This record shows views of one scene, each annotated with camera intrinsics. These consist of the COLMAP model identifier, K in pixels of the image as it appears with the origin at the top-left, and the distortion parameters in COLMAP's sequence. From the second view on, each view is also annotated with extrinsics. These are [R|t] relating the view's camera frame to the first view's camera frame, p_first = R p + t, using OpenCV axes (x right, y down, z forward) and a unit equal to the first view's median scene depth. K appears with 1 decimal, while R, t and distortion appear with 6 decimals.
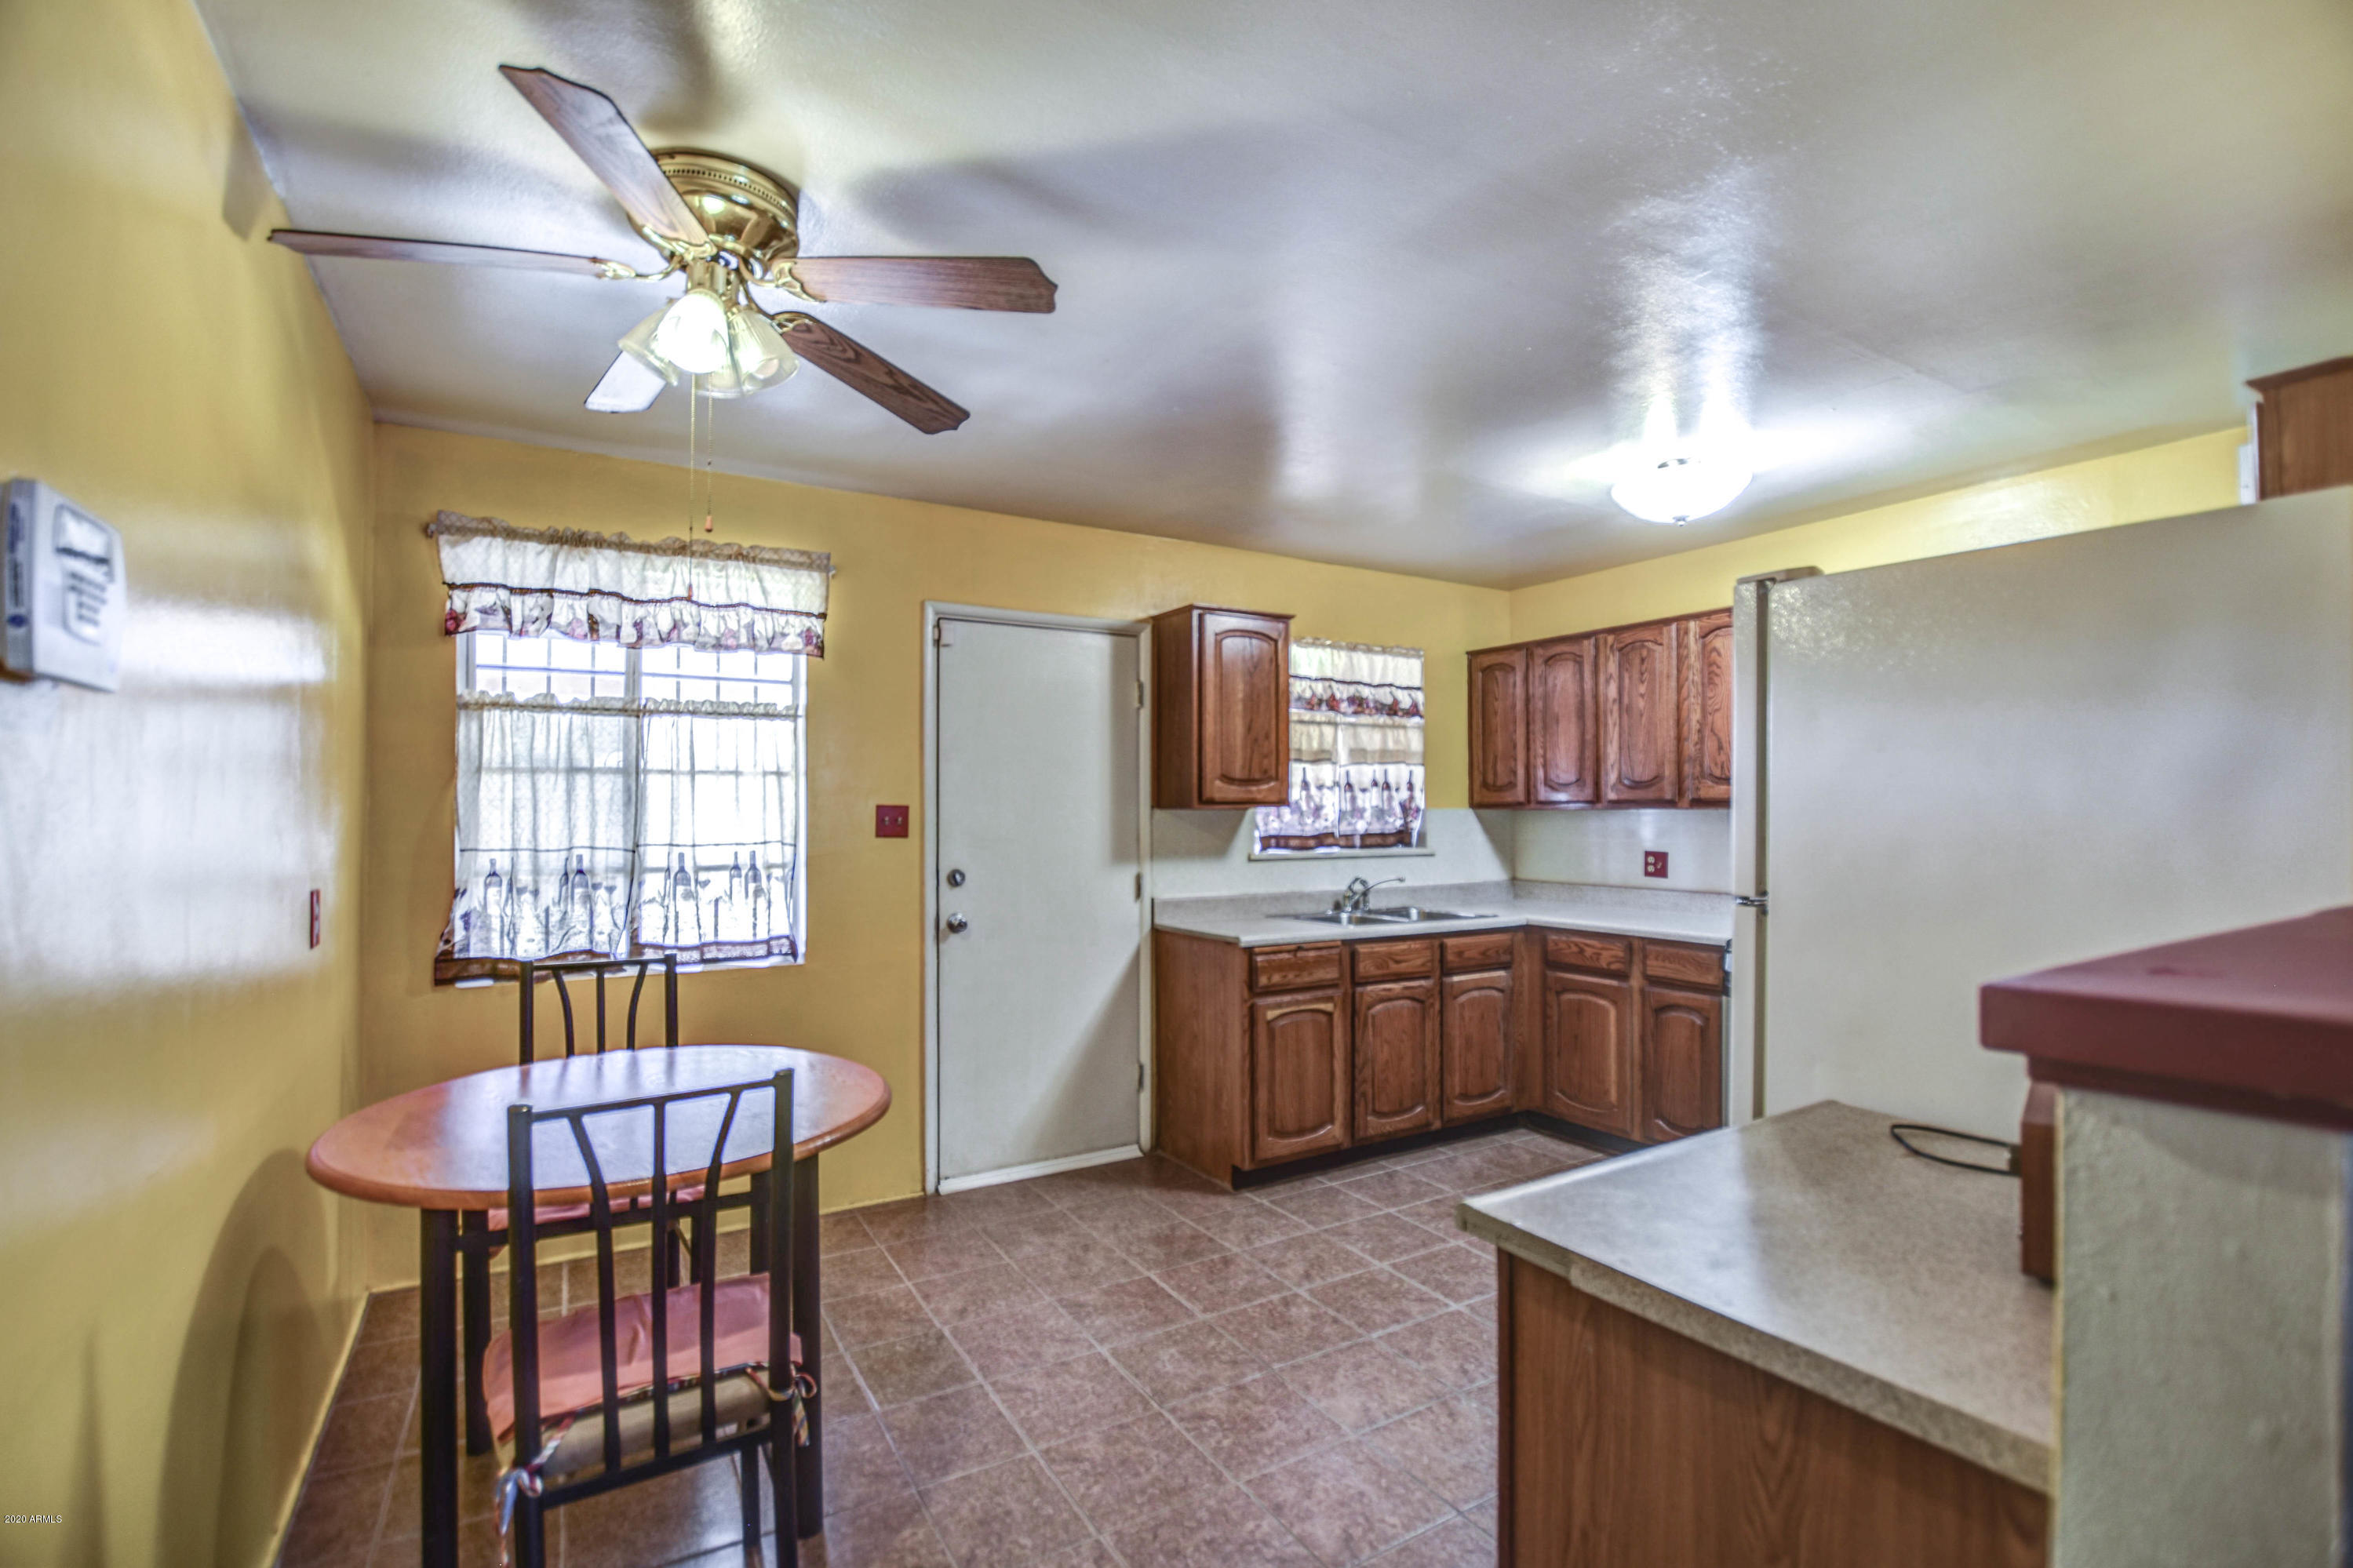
lens RADIAL K [[1044.3, 0, 1180.5], [0, 1044.3, 791.4], [0, 0, 1]] dist [-0.023017, 0.000516]
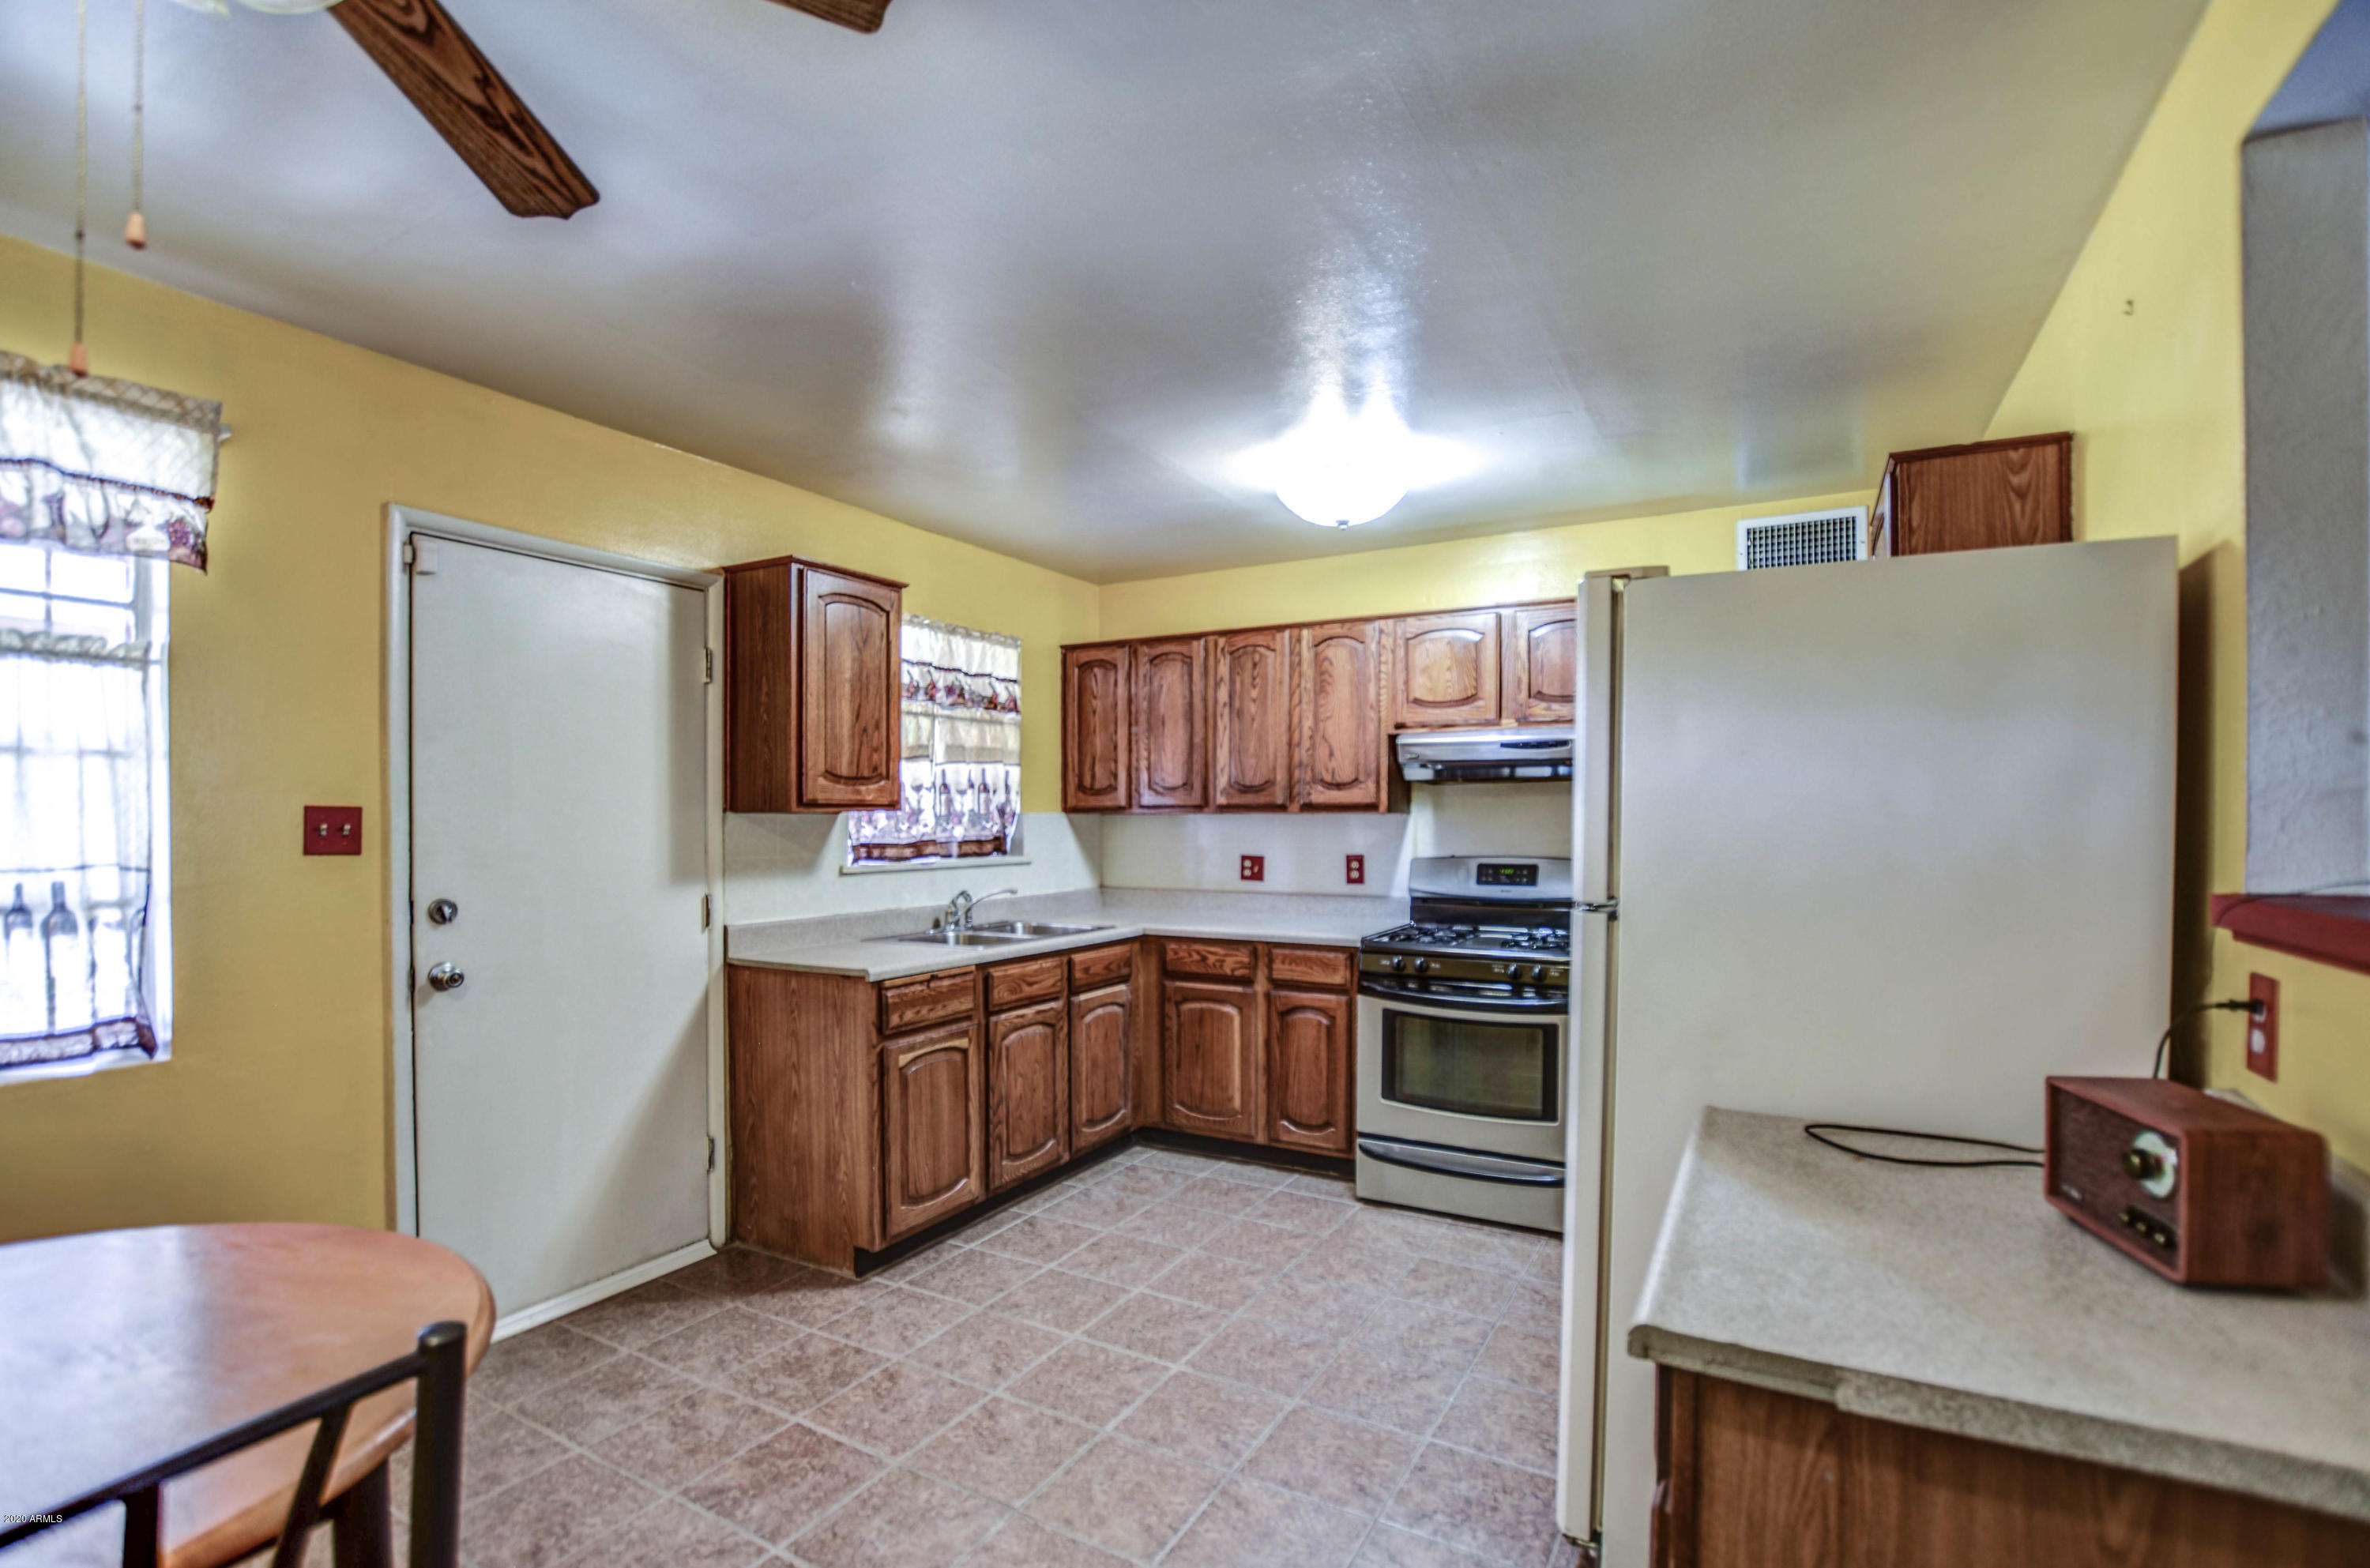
lens RADIAL K [[1059.4, 0, 1189.4], [0, 1059.4, 818.8], [0, 0, 1]] dist [-0.021136, -0.000223]
pose [[0.872638, -0.001259, 0.488366, -0.116539], [-0.008885, 0.999790, 0.018454, 0.003852], [-0.488287, -0.020443, 0.872444, 0.145005]]
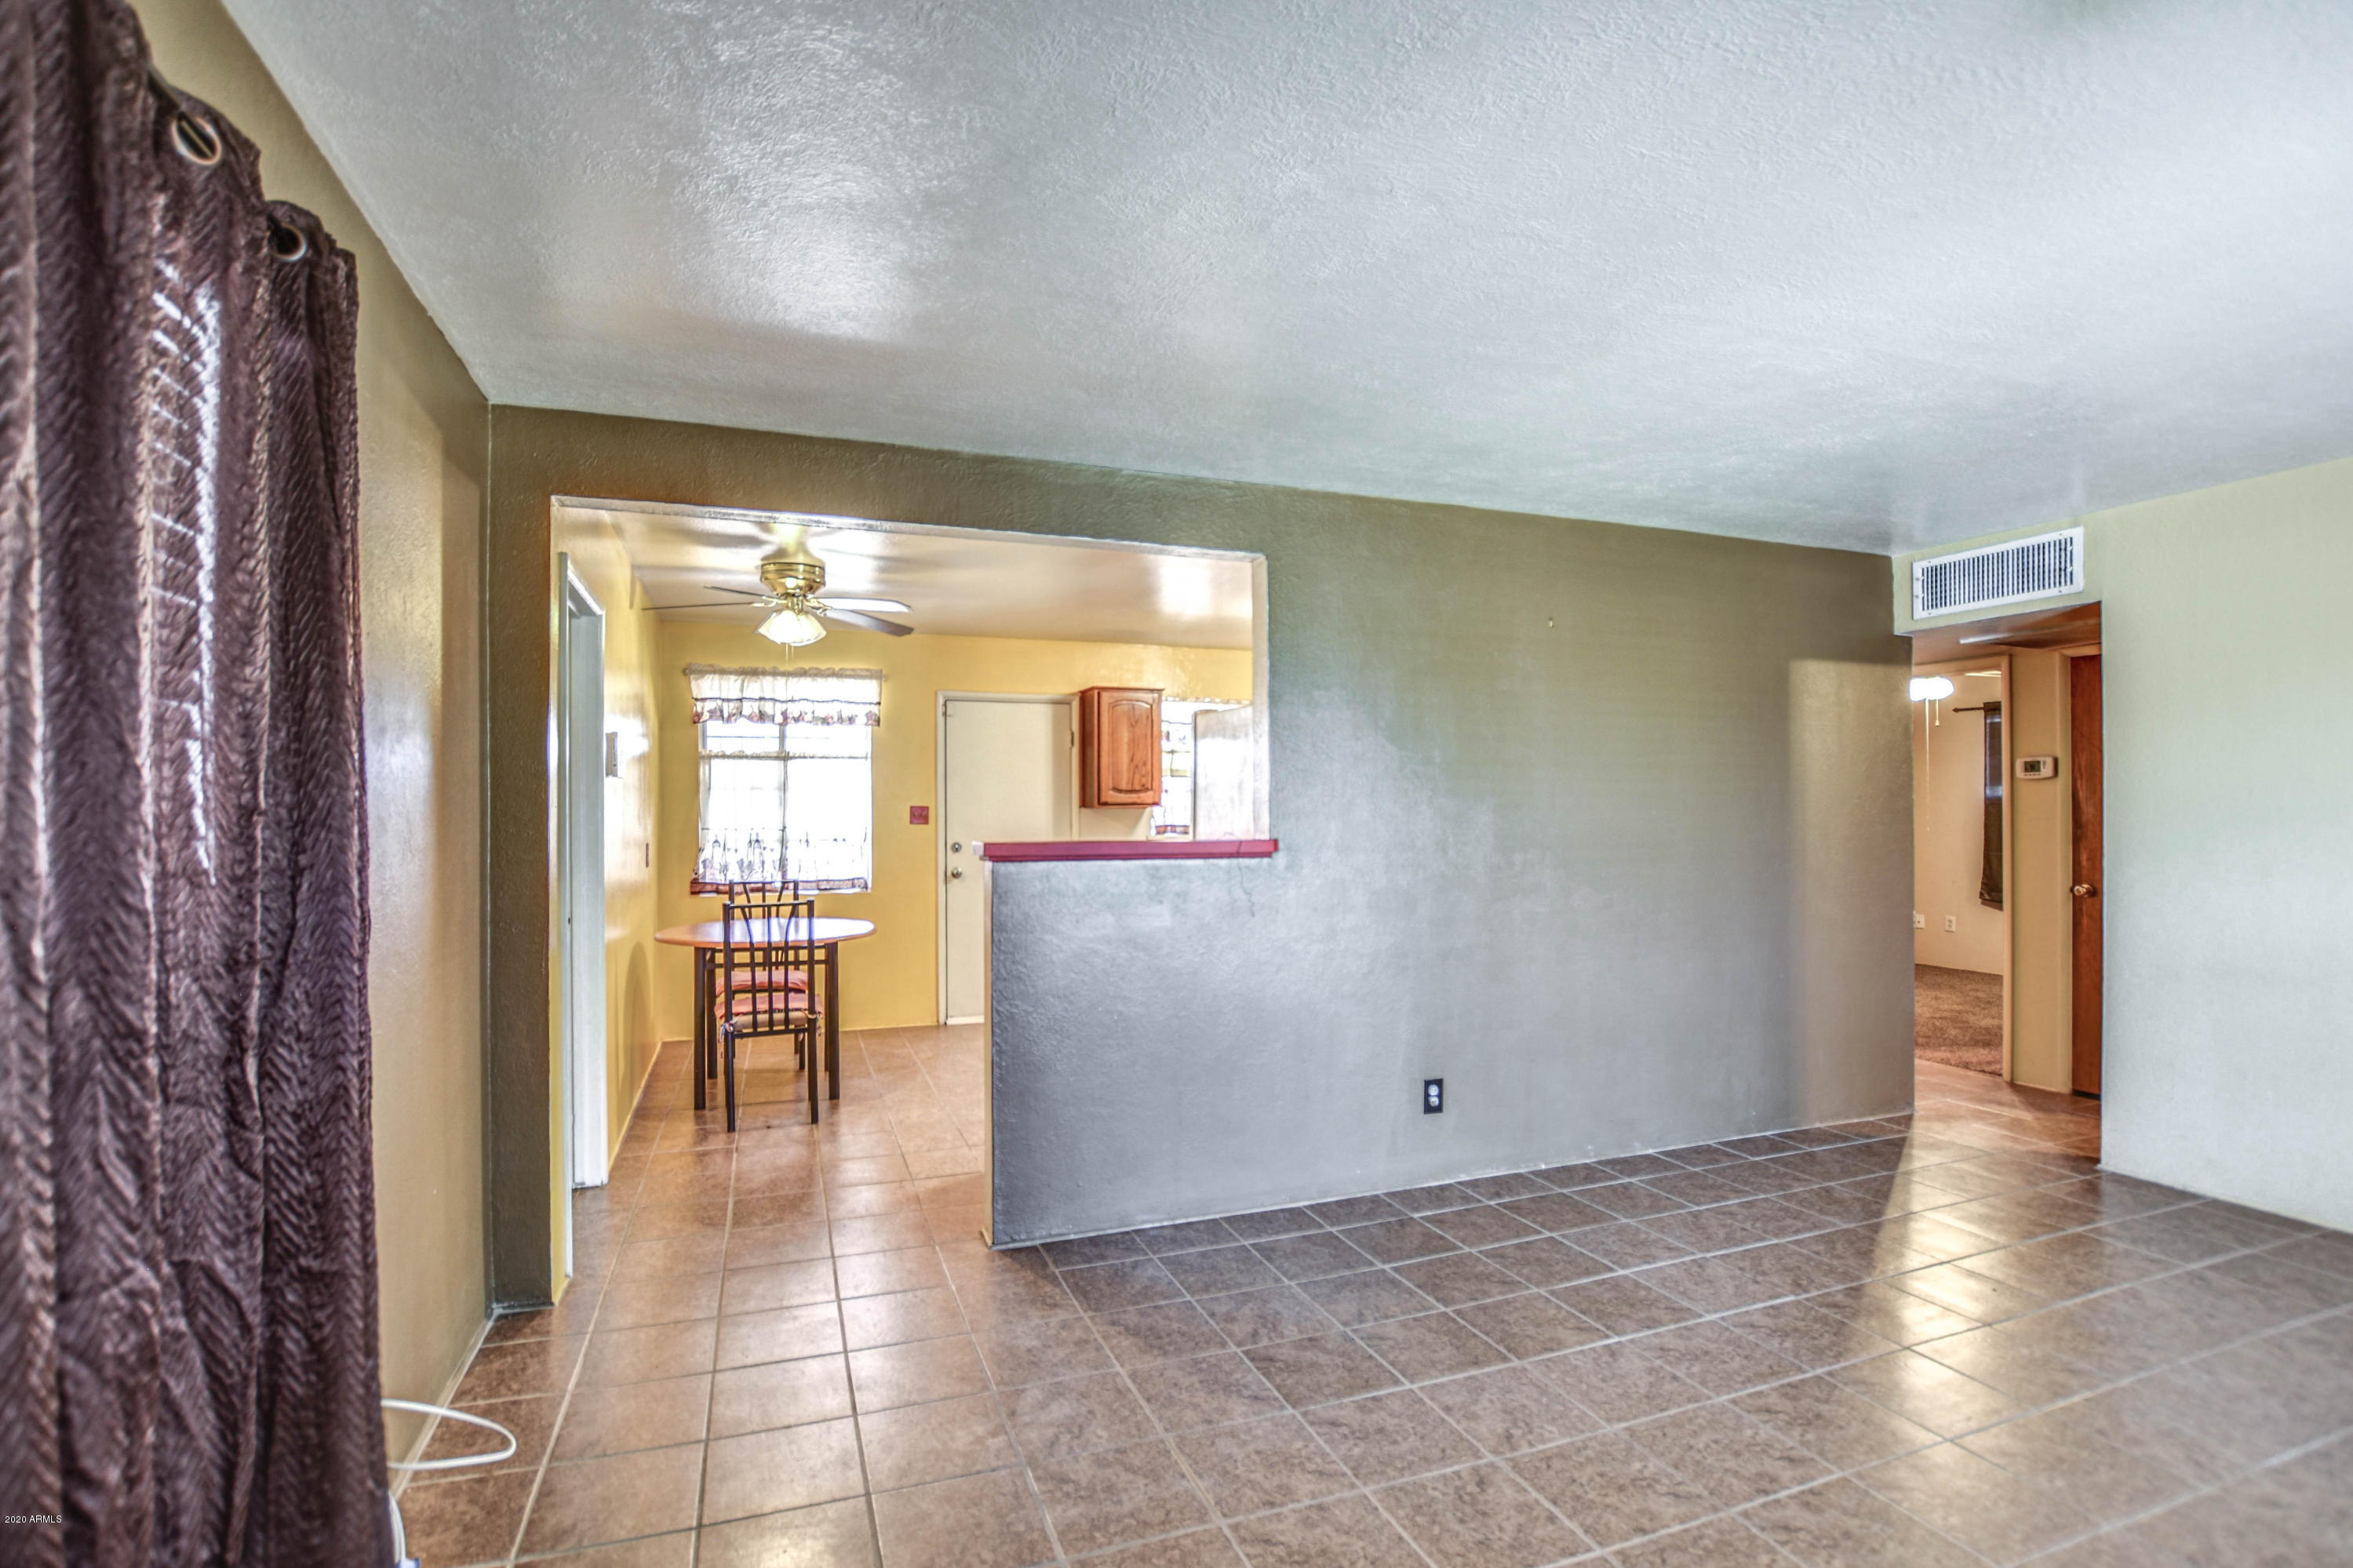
lens RADIAL K [[1083.1, 0, 1180.6], [0, 1083.1, 801.7], [0, 0, 1]] dist [-0.024995, 0.000698]
pose [[0.984259, -0.001771, -0.176721, 0.457521], [0.004295, 0.999894, 0.013897, -0.016848], [0.176678, -0.014437, 0.984163, -0.695377]]
